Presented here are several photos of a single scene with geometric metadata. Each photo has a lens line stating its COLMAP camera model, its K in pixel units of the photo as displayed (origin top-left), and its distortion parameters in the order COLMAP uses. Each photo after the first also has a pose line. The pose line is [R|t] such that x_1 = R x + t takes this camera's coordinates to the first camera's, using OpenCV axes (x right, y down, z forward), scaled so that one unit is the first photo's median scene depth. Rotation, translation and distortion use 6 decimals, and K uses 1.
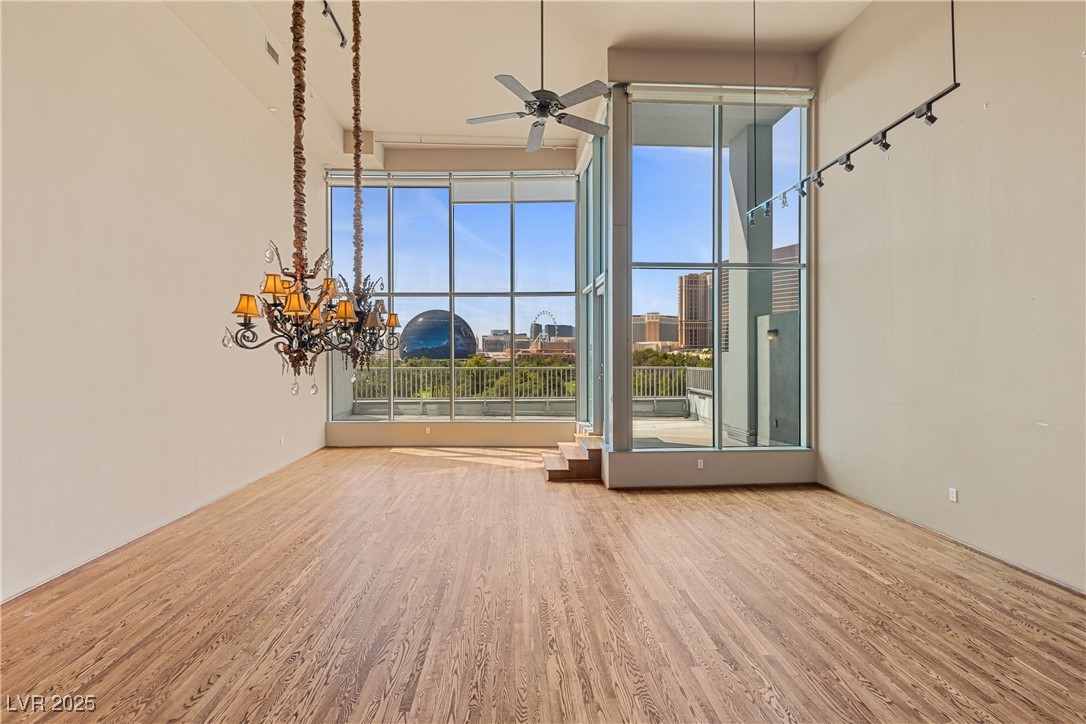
lens RADIAL K [[487.0, 0, 546.4], [0, 487.0, 357.7], [0, 0, 1]] dist [0.003895, 0.000309]
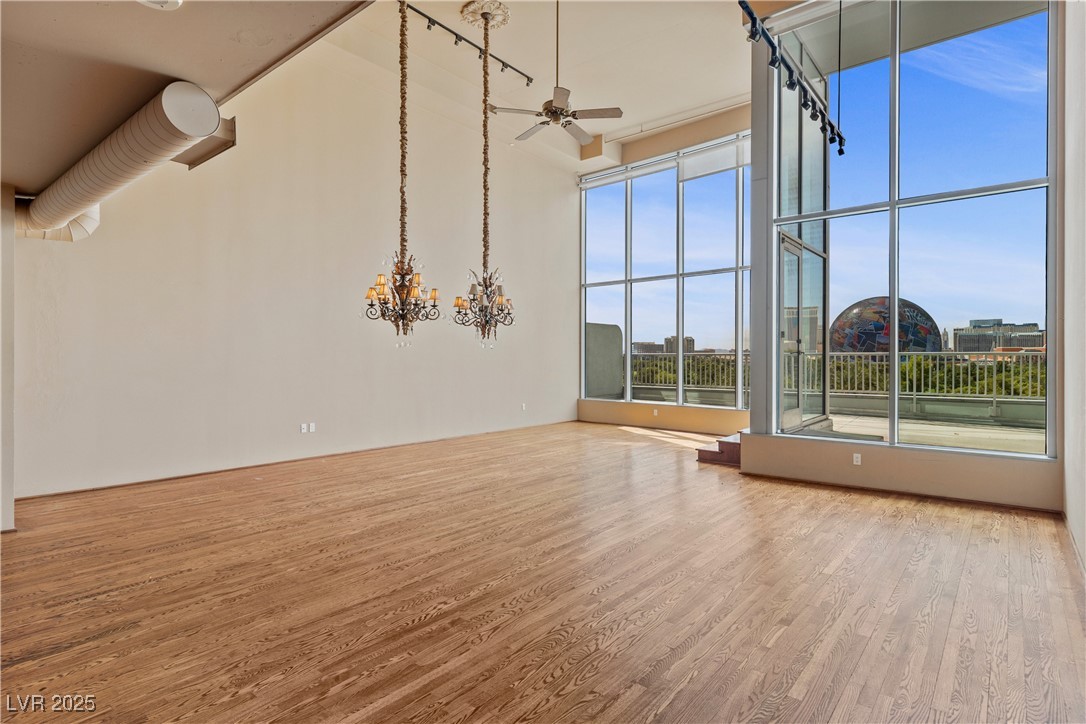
lens RADIAL K [[567.3, 0, 546.2], [0, 567.3, 357.8], [0, 0, 1]] dist [0.000359, -0.000254]
pose [[0.728929, 0.002676, -0.684584, 0.685307], [-0.004639, 0.999989, -0.001031, 0.066781], [0.684574, 0.003928, 0.728933, -0.023512]]
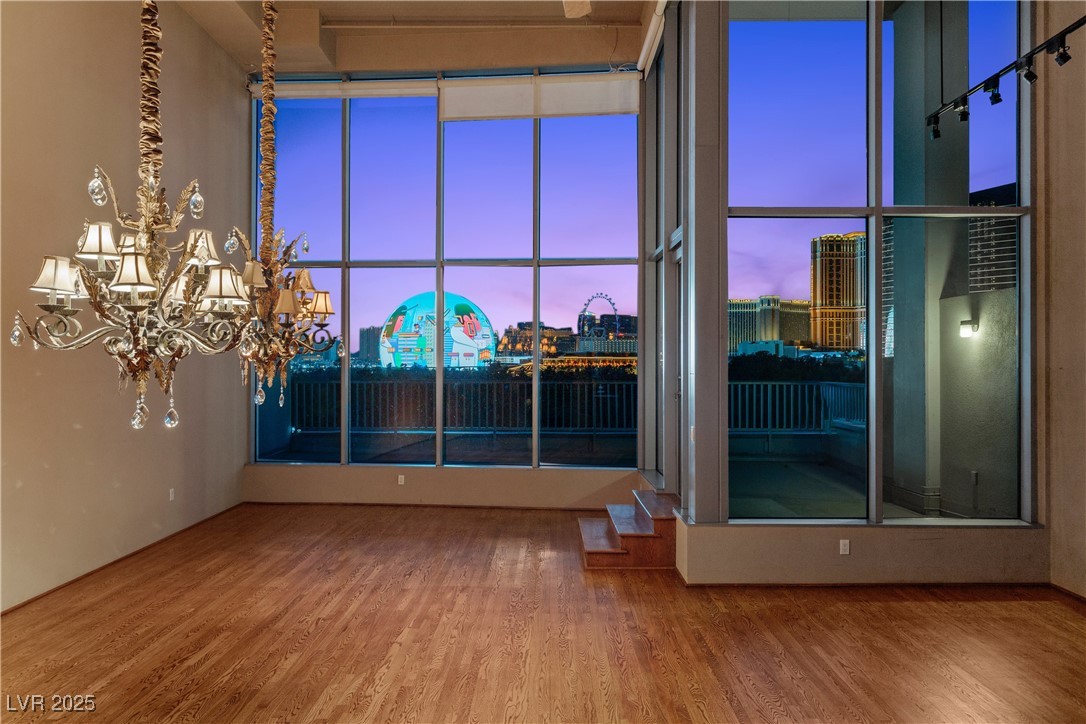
lens RADIAL K [[748.3, 0, 545.5], [0, 748.3, 360.9], [0, 0, 1]] dist [-0.005981, 0.000675]
pose [[0.997128, 0.003643, -0.075652, 0.026887], [-0.004073, 0.999976, -0.005536, -0.000778], [0.075630, 0.005828, 0.997119, 0.082494]]
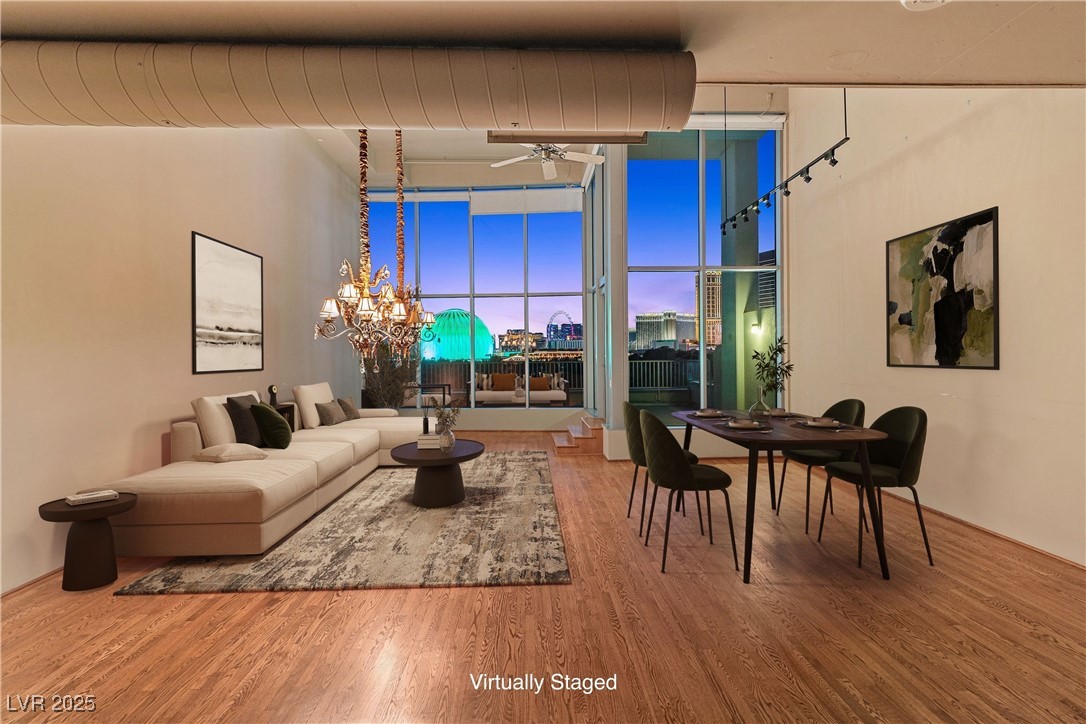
lens RADIAL K [[487.0, 0, 546.4], [0, 487.0, 357.7], [0, 0, 1]] dist [0.003895, 0.000309]
pose [[0.999398, -0.007744, -0.033811, 0.023661], [0.007785, 0.999969, 0.001083, 0.022377], [0.033801, -0.001346, 0.999428, -0.200388]]
